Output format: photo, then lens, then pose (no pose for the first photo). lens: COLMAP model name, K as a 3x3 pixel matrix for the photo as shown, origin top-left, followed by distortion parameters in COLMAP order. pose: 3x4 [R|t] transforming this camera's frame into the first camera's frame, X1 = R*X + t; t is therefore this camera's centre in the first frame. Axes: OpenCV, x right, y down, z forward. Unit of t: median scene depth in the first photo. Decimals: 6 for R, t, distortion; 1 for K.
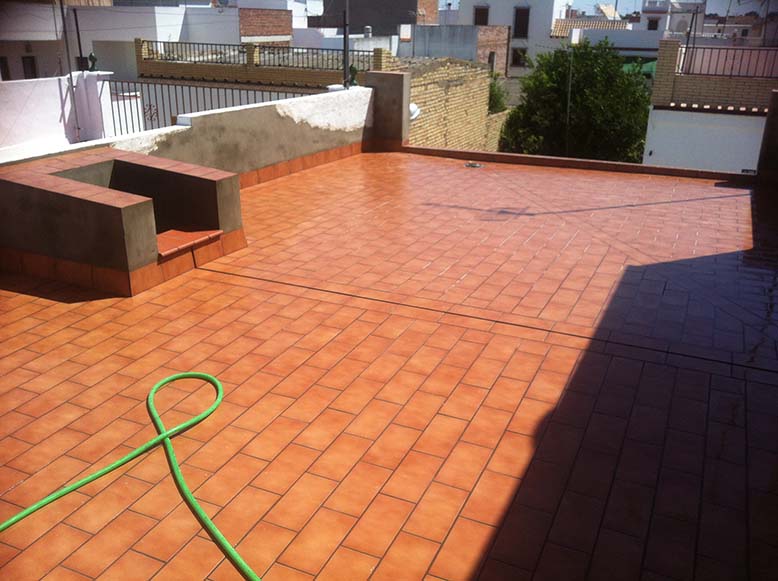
lens RADIAL K [[725.8, 0, 389.0], [0, 725.8, 290.5], [0, 0, 1]] dist [0.047423, -0.117589]
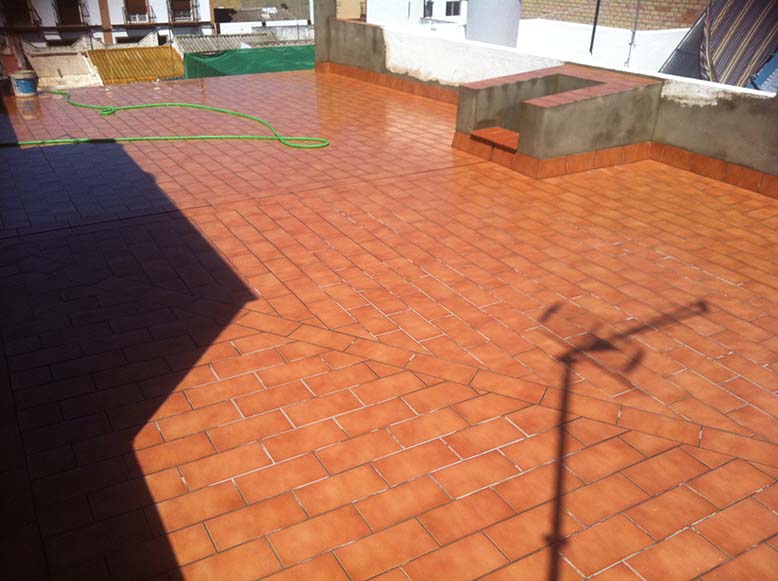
lens RADIAL K [[725.8, 0, 389.0], [0, 725.8, 290.5], [0, 0, 1]] dist [0.047423, -0.117589]
pose [[-0.589099, 0.331109, -0.737109, 0.709168], [-0.289819, 0.764928, 0.575230, -0.450526], [0.754299, 0.552495, -0.354657, 1.222809]]
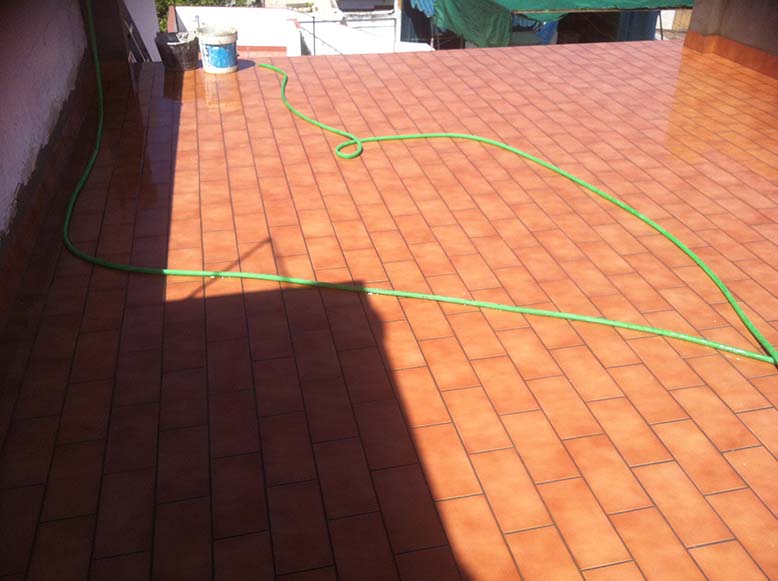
lens RADIAL K [[725.8, 0, 389.0], [0, 725.8, 290.5], [0, 0, 1]] dist [0.047423, -0.117589]
pose [[-0.795049, 0.310709, -0.520919, 0.261697], [-0.236900, 0.631546, 0.738261, -0.205118], [0.558369, 0.710359, -0.428503, 0.545106]]
